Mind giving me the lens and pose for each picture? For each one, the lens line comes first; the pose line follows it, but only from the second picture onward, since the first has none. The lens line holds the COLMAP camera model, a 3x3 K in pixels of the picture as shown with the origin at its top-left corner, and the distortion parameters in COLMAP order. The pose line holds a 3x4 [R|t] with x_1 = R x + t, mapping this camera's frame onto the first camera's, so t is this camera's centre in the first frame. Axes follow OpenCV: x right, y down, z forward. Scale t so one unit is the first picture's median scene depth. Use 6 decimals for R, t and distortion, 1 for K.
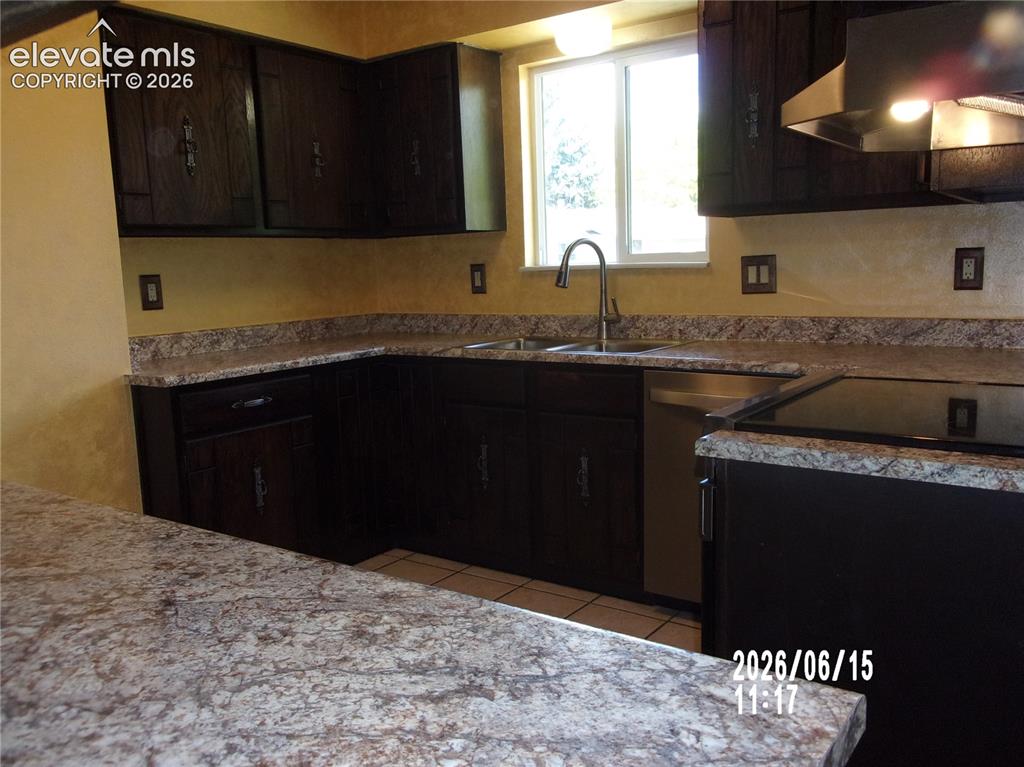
lens RADIAL K [[853.8, 0, 510.9], [0, 853.8, 385.3], [0, 0, 1]] dist [0.009458, -0.009489]
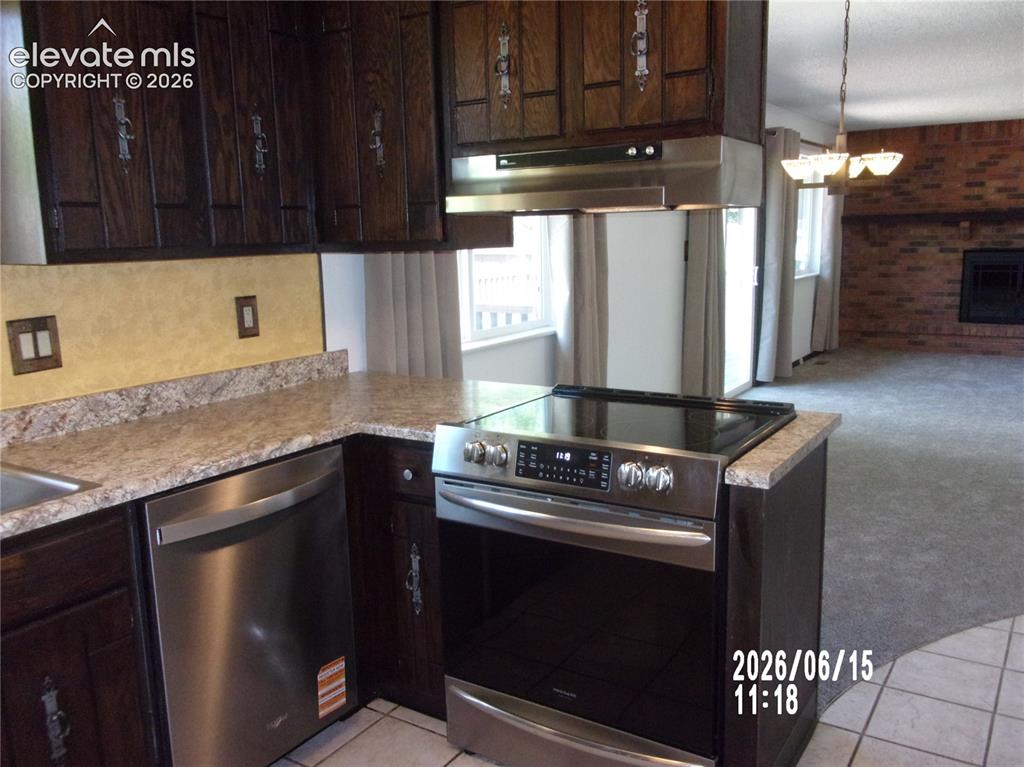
lens RADIAL K [[853.8, 0, 514.4], [0, 853.8, 381.4], [0, 0, 1]] dist [0.009458, -0.009489]
pose [[-0.048775, -0.140406, 0.988892, -0.475062], [0.167156, 0.974960, 0.146672, -0.153602], [-0.984723, 0.172453, -0.024084, 0.712890]]
